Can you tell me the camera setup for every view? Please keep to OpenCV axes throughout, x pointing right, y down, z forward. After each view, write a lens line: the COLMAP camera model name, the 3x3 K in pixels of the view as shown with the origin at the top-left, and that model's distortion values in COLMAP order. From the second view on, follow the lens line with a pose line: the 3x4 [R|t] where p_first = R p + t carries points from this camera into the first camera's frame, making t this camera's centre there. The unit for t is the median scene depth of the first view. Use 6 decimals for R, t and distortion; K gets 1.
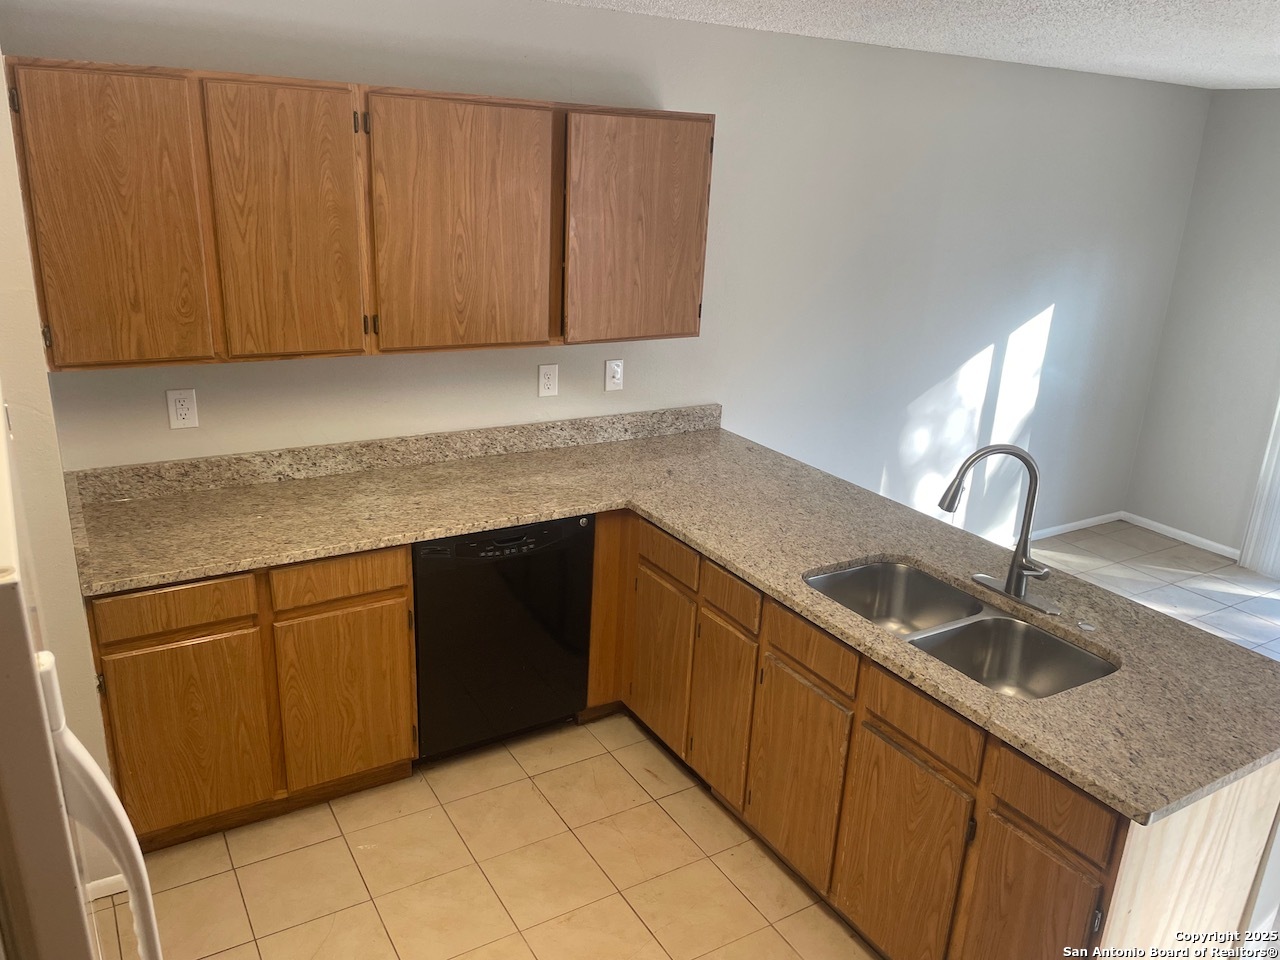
lens RADIAL K [[960.8, 0, 643.2], [0, 960.8, 497.6], [0, 0, 1]] dist [0.089396, -0.128669]
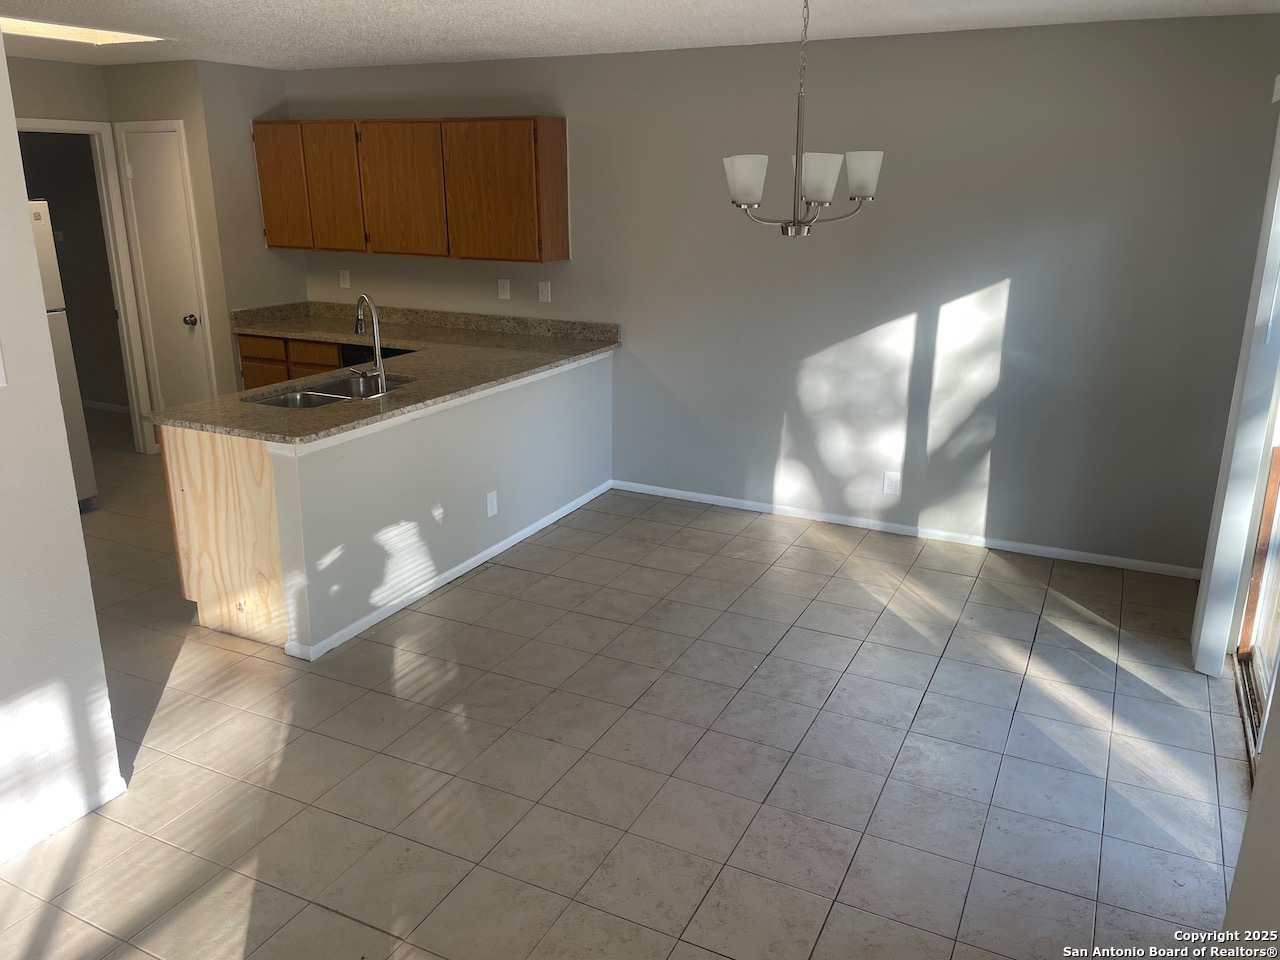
lens RADIAL K [[970.0, 0, 646.0], [0, 970.0, 483.1], [0, 0, 1]] dist [0.103294, -0.138440]
pose [[0.534117, 0.206496, -0.819804, 1.593751], [-0.257239, 0.963427, 0.075077, 0.007657], [0.805324, 0.170786, 0.567701, 0.358192]]
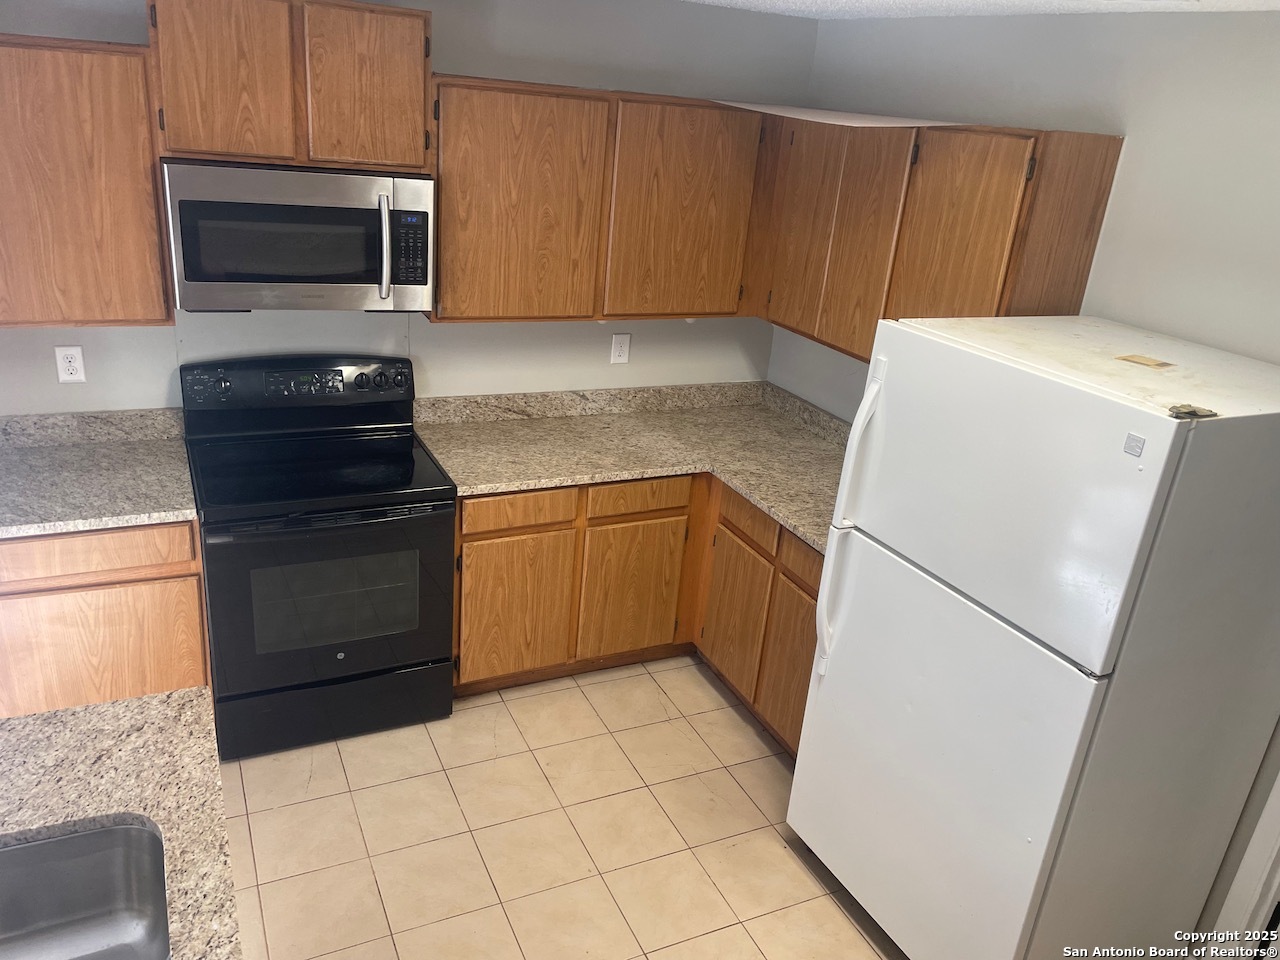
lens RADIAL K [[970.0, 0, 646.0], [0, 970.0, 483.1], [0, 0, 1]] dist [0.103294, -0.138440]
pose [[-0.986252, -0.158673, 0.046151, -0.019190], [-0.090945, 0.754370, 0.650120, -0.363829], [-0.137972, 0.636984, -0.758429, 0.887848]]
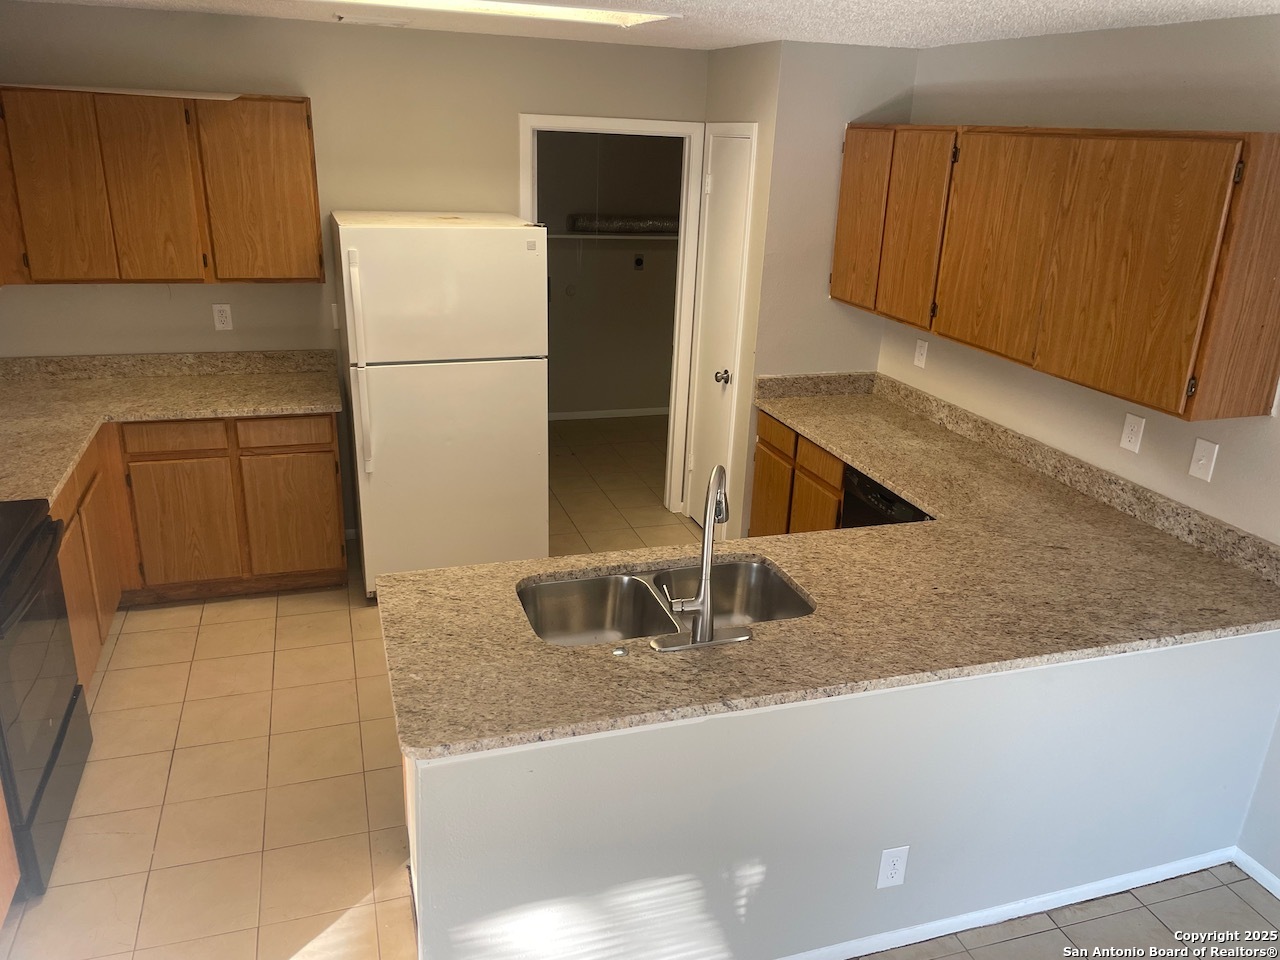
lens RADIAL K [[970.0, 0, 646.0], [0, 970.0, 483.1], [0, 0, 1]] dist [0.103294, -0.138440]
pose [[-0.225678, 0.281152, -0.932750, 0.964675], [-0.363752, 0.863886, 0.348404, -0.262312], [0.903744, 0.417917, -0.092690, 0.776986]]
